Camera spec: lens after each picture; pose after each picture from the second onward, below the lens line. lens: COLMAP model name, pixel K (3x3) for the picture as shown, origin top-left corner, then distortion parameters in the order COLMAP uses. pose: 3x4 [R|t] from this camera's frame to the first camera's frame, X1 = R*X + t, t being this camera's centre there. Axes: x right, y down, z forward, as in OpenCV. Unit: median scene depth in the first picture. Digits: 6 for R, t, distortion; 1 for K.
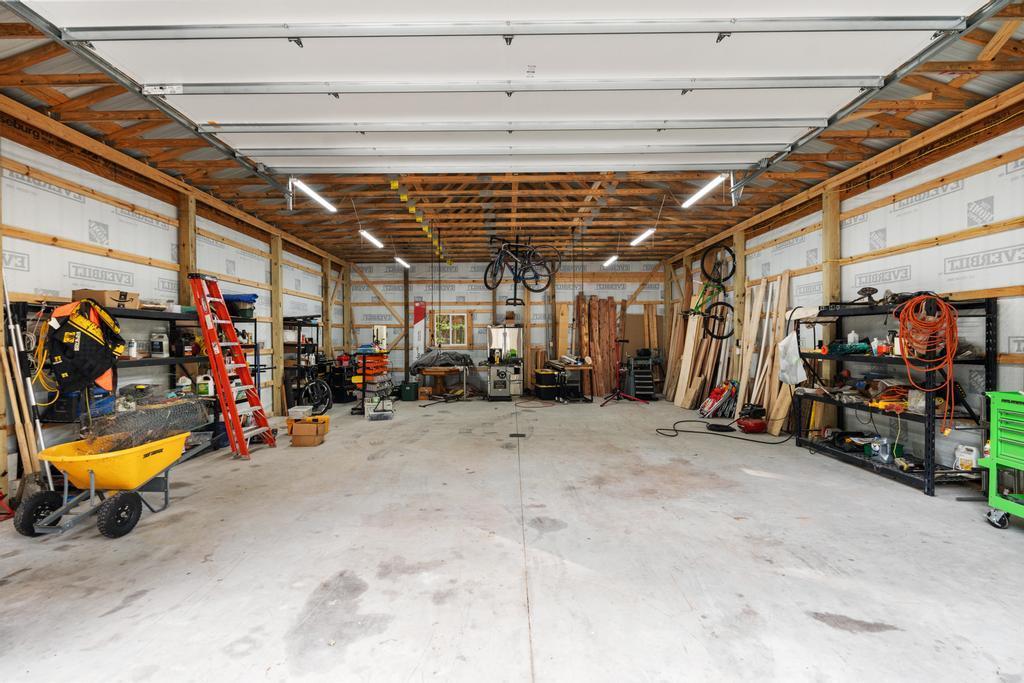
lens RADIAL K [[452.4, 0, 508.7], [0, 452.4, 345.7], [0, 0, 1]] dist [-0.005507, 0.001146]
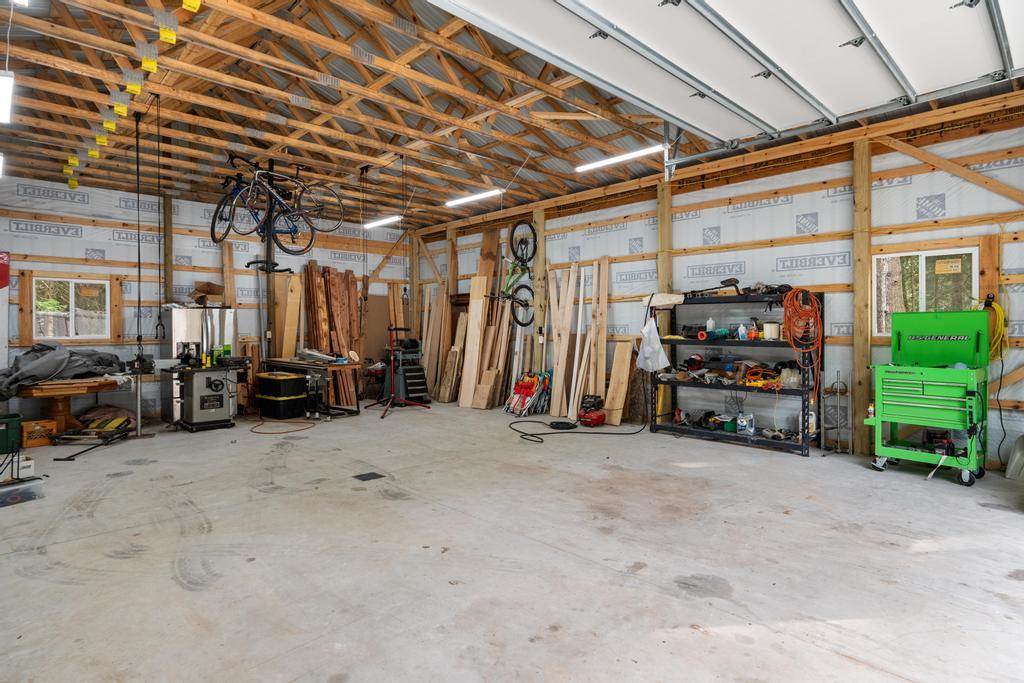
lens RADIAL K [[542.3, 0, 513.1], [0, 542.3, 330.5], [0, 0, 1]] dist [-0.003828, 0.000883]
pose [[0.712596, -0.003080, 0.701568, -0.469409], [0.011469, 0.999908, -0.007259, 0.001703], [-0.701481, 0.013219, 0.712566, 0.398109]]
